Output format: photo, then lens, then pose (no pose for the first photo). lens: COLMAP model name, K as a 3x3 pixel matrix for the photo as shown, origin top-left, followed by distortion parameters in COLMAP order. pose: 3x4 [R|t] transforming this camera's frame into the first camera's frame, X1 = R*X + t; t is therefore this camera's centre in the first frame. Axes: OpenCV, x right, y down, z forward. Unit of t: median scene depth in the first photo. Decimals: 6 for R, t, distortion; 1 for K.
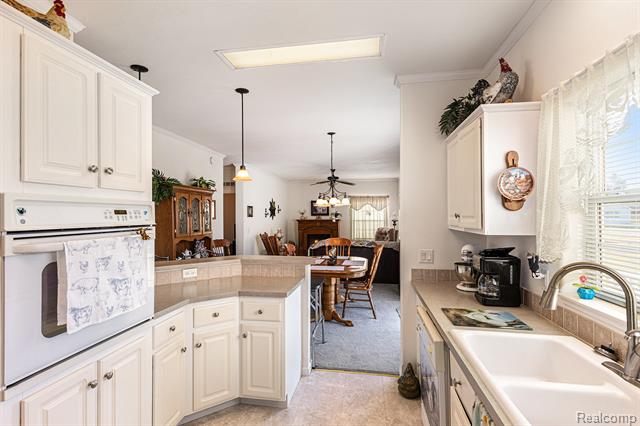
lens RADIAL K [[314.8, 0, 320.9], [0, 314.8, 212.7], [0, 0, 1]] dist [0.001736, 0.000633]
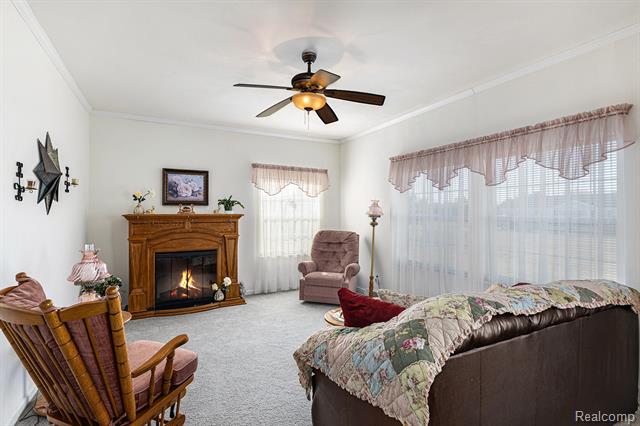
lens RADIAL K [[314.8, 0, 308.3], [0, 314.8, 211.1], [0, 0, 1]] dist [0.001736, 0.000633]
pose [[0.818547, 0.009589, 0.574360, -0.111919], [-0.008798, 0.999953, -0.004155, 0.017590], [-0.574373, -0.001652, 0.818592, 0.582243]]
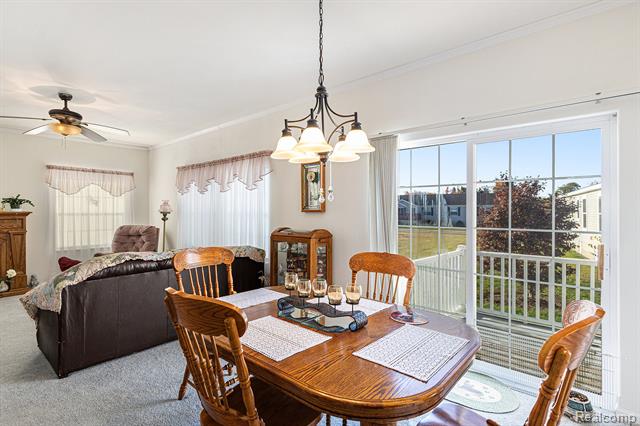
lens RADIAL K [[314.8, 0, 317.1], [0, 314.8, 211.2], [0, 0, 1]] dist [0.001736, 0.000633]
pose [[0.518220, -0.002879, 0.855243, -0.120772], [-0.005146, 0.999966, 0.006484, 0.014651], [-0.855232, -0.007762, 0.518187, 0.375761]]
